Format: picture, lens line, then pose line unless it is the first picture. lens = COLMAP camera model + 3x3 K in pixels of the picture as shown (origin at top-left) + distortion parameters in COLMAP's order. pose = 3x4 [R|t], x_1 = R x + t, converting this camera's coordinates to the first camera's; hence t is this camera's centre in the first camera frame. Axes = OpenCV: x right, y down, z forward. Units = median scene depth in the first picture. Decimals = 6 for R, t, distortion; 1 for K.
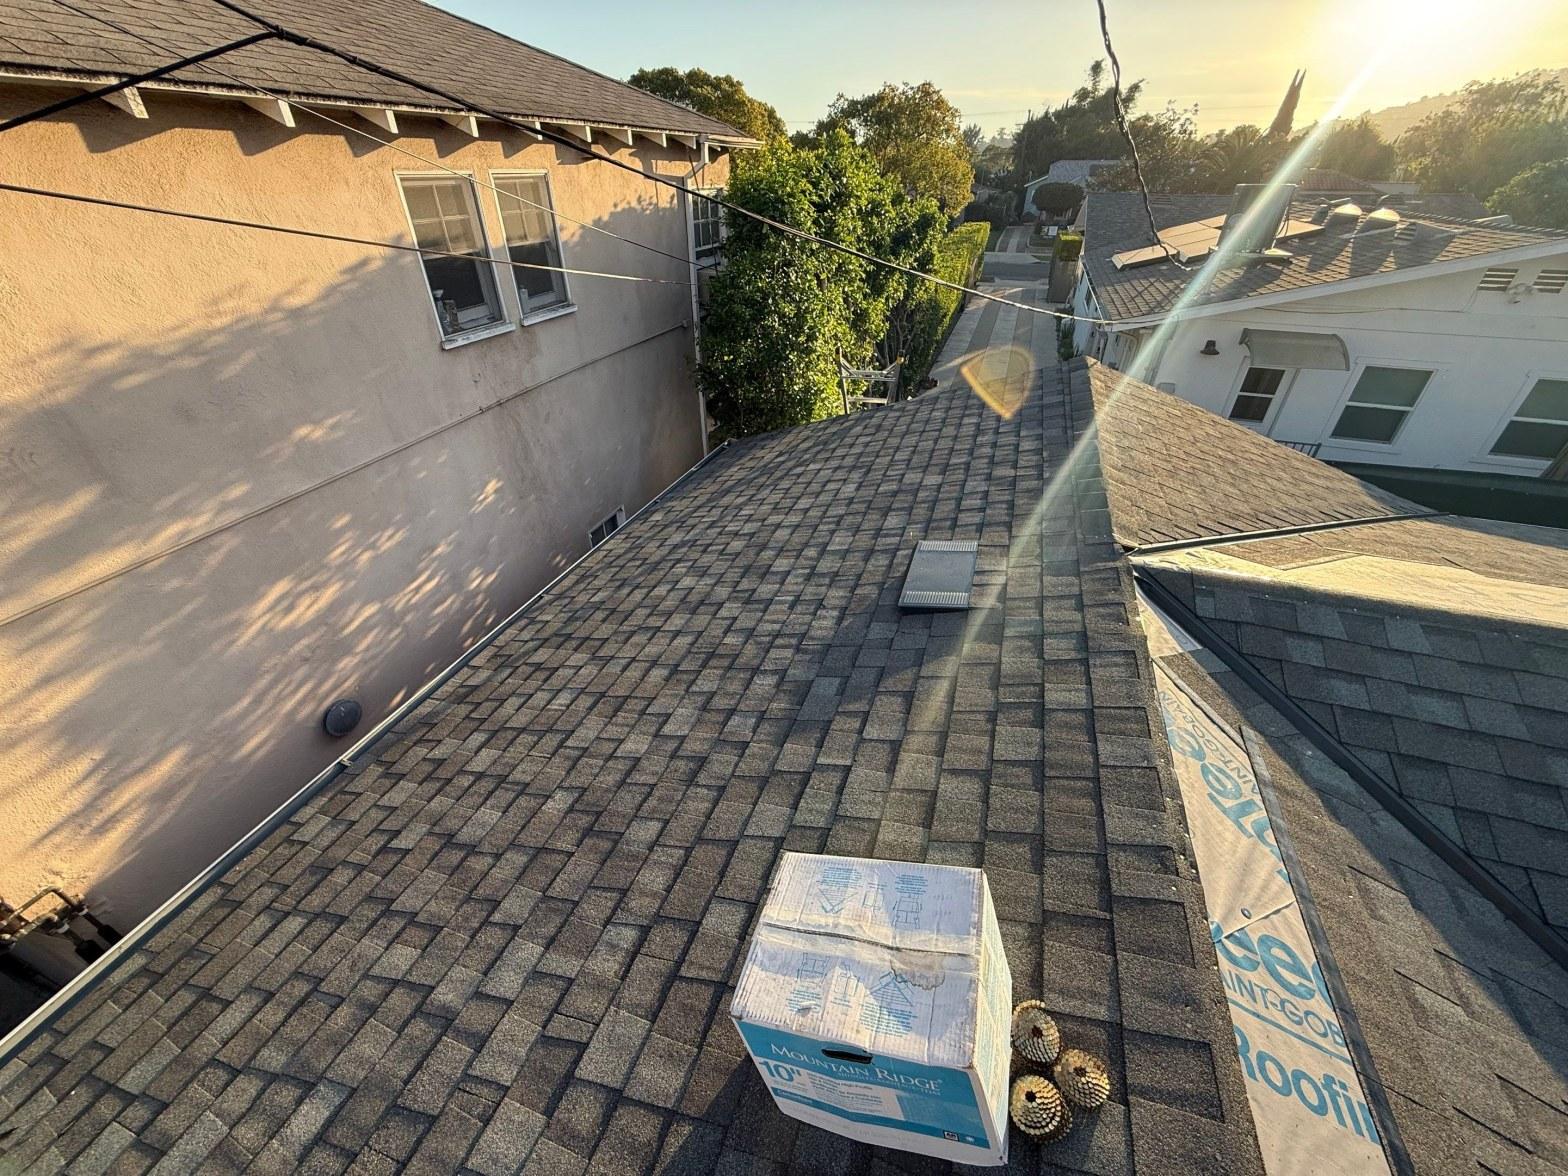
lens RADIAL K [[622.8, 0, 784.2], [0, 622.8, 594.2], [0, 0, 1]] dist [0.005296, -0.001115]
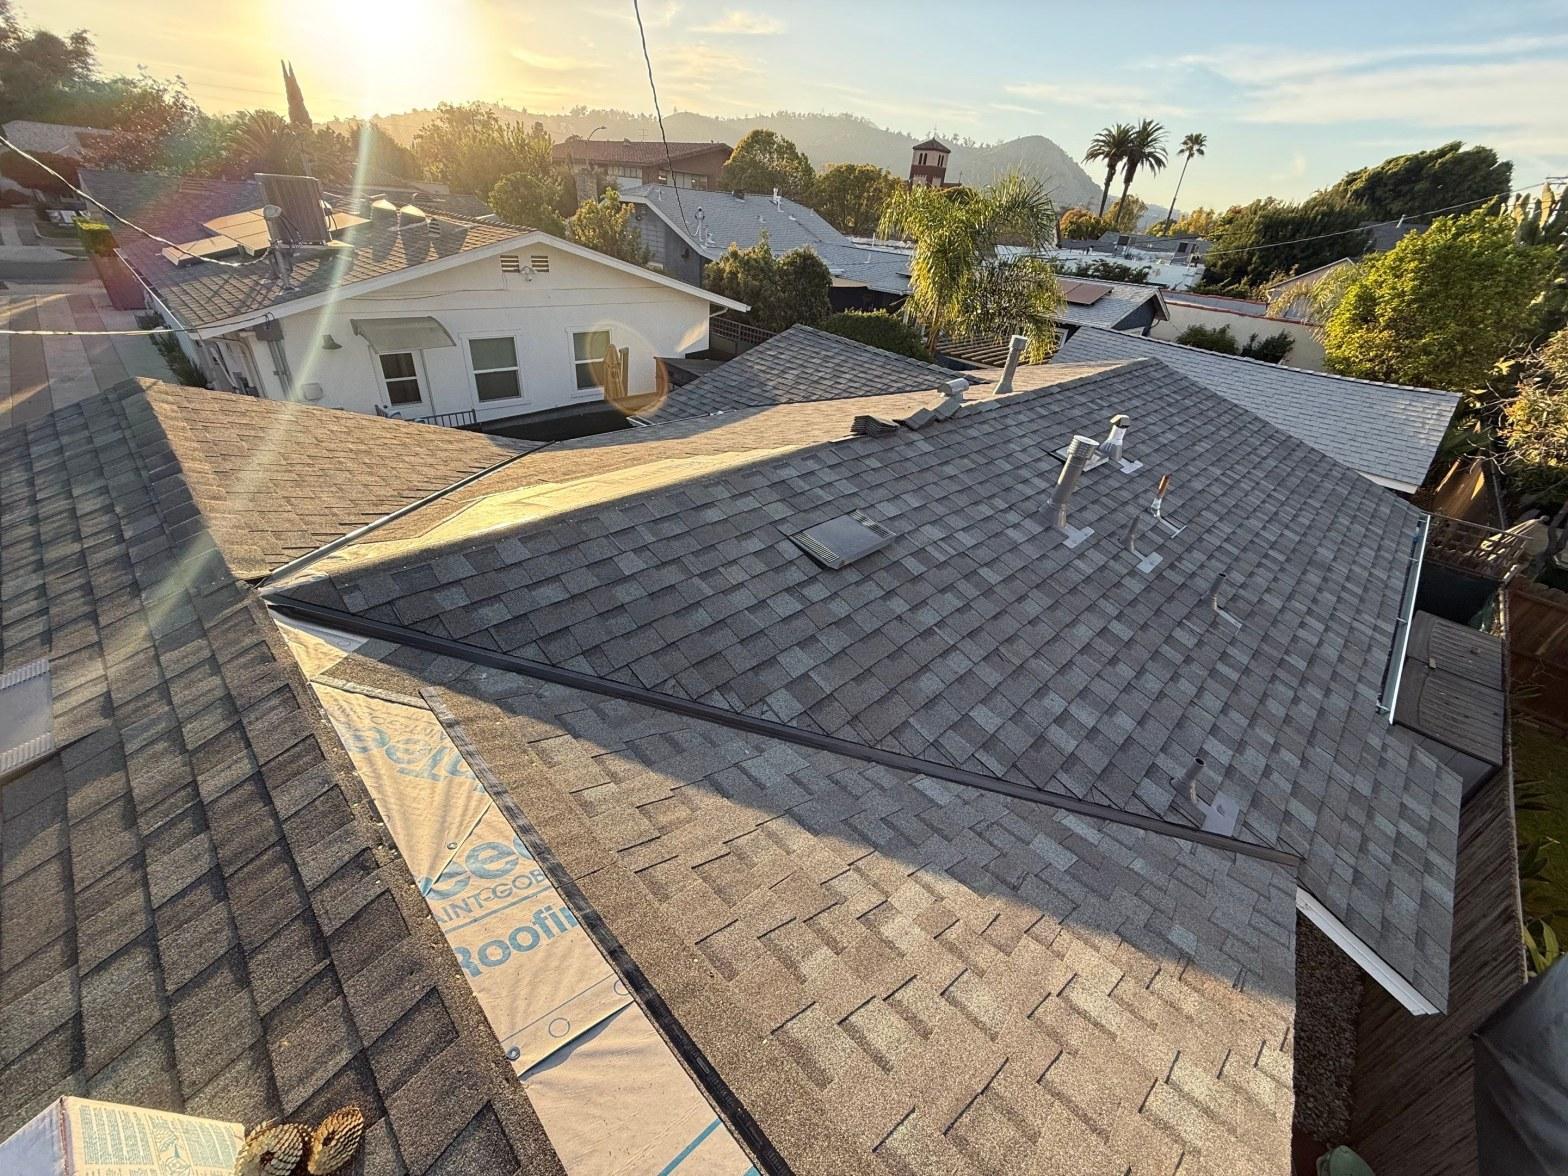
lens RADIAL K [[622.8, 0, 789.3], [0, 622.8, 588.2], [0, 0, 1]] dist [0.005296, -0.001115]
pose [[0.431319, -0.445991, 0.784255, 0.131842], [0.442512, 0.862106, 0.246893, 0.041784], [-0.786223, 0.240552, 0.569199, -0.088405]]
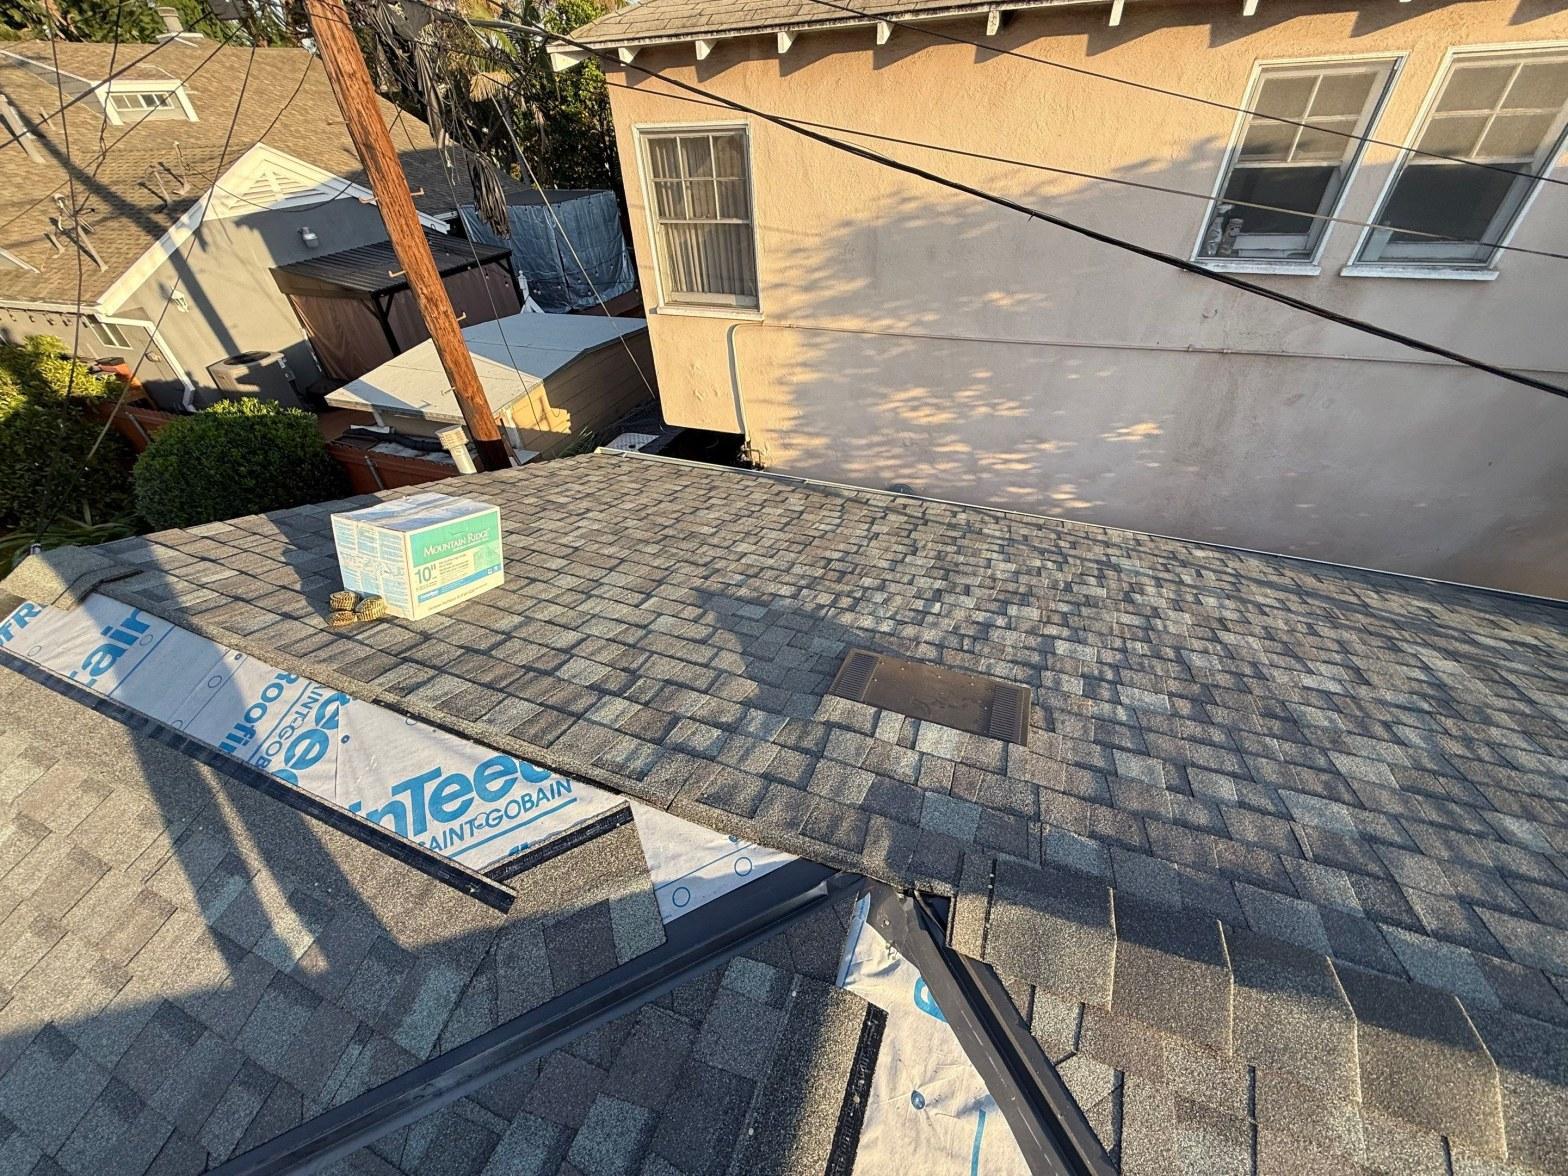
lens RADIAL K [[622.8, 0, 784.1], [0, 622.8, 596.7], [0, 0, 1]] dist [0.005296, -0.001115]
pose [[-0.044168, 0.630354, -0.775050, 0.595956], [-0.526343, 0.644717, 0.554349, -0.330770], [0.849125, 0.432427, 0.303306, 0.497305]]
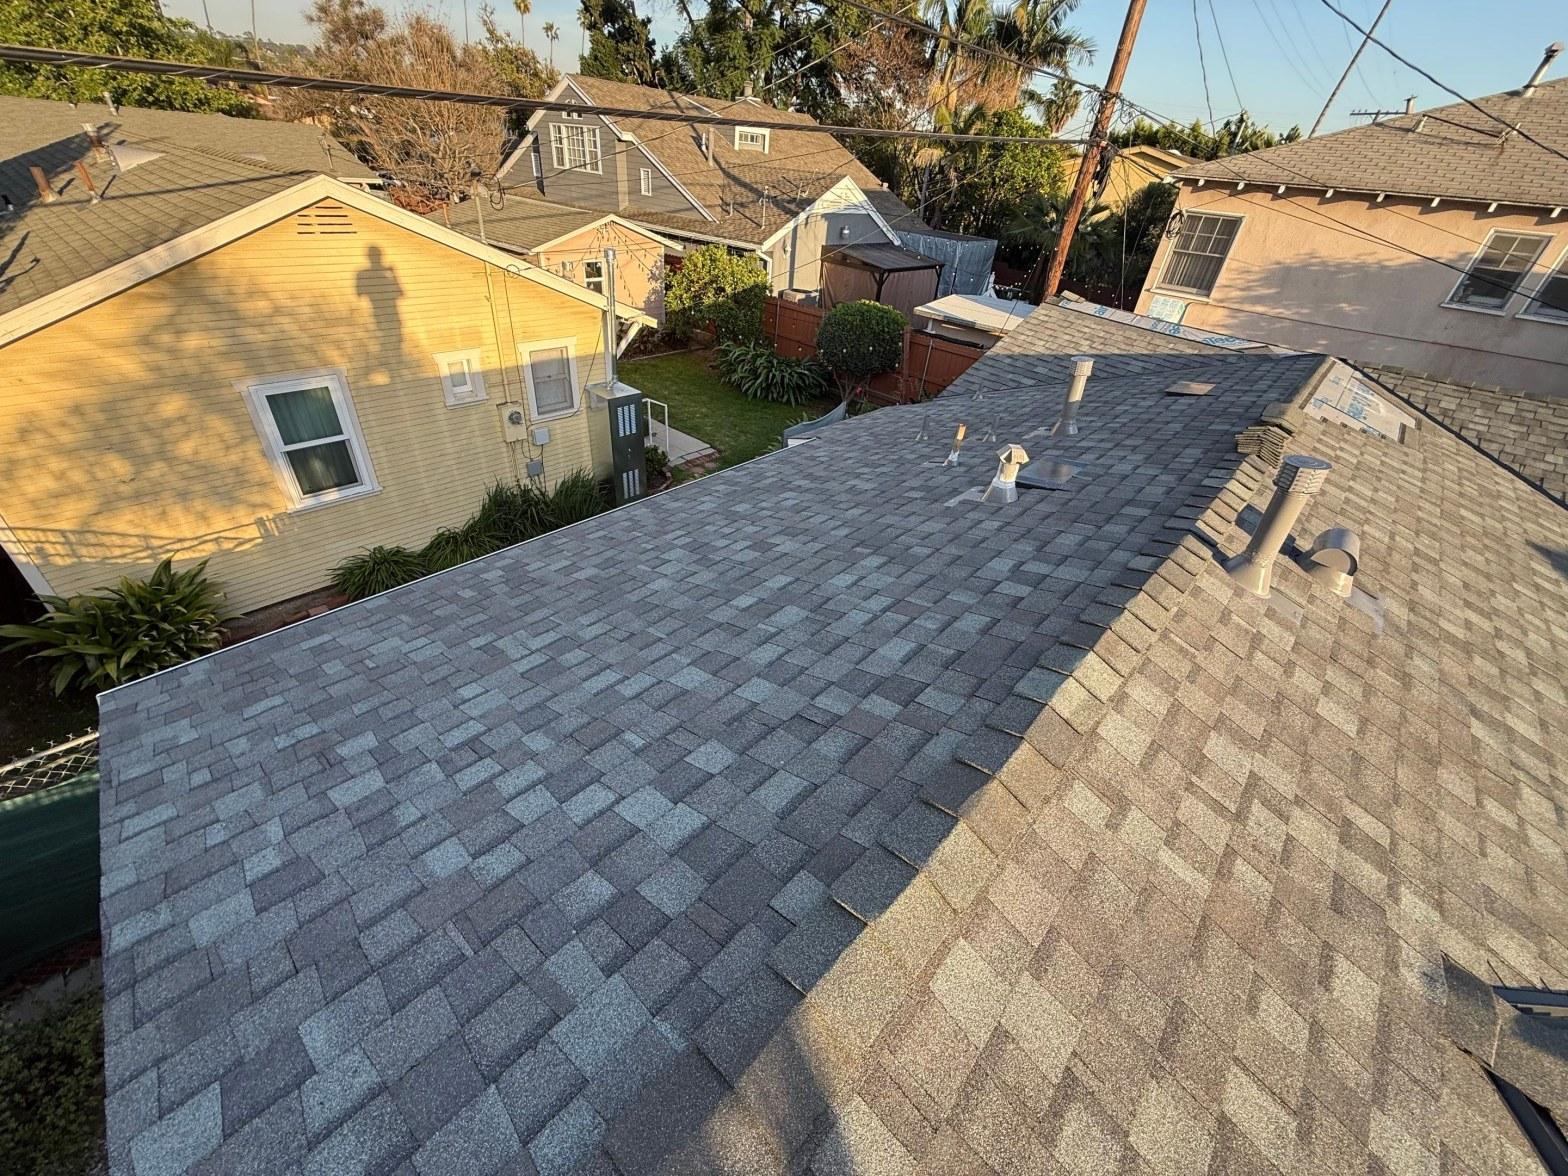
lens RADIAL K [[622.8, 0, 781.9], [0, 622.8, 595.1], [0, 0, 1]] dist [0.005296, -0.001115]
pose [[-0.377356, 0.503562, -0.777193, 2.983884], [-0.592828, 0.513387, 0.620475, 0.162378], [0.711448, 0.694881, 0.104796, -0.198305]]
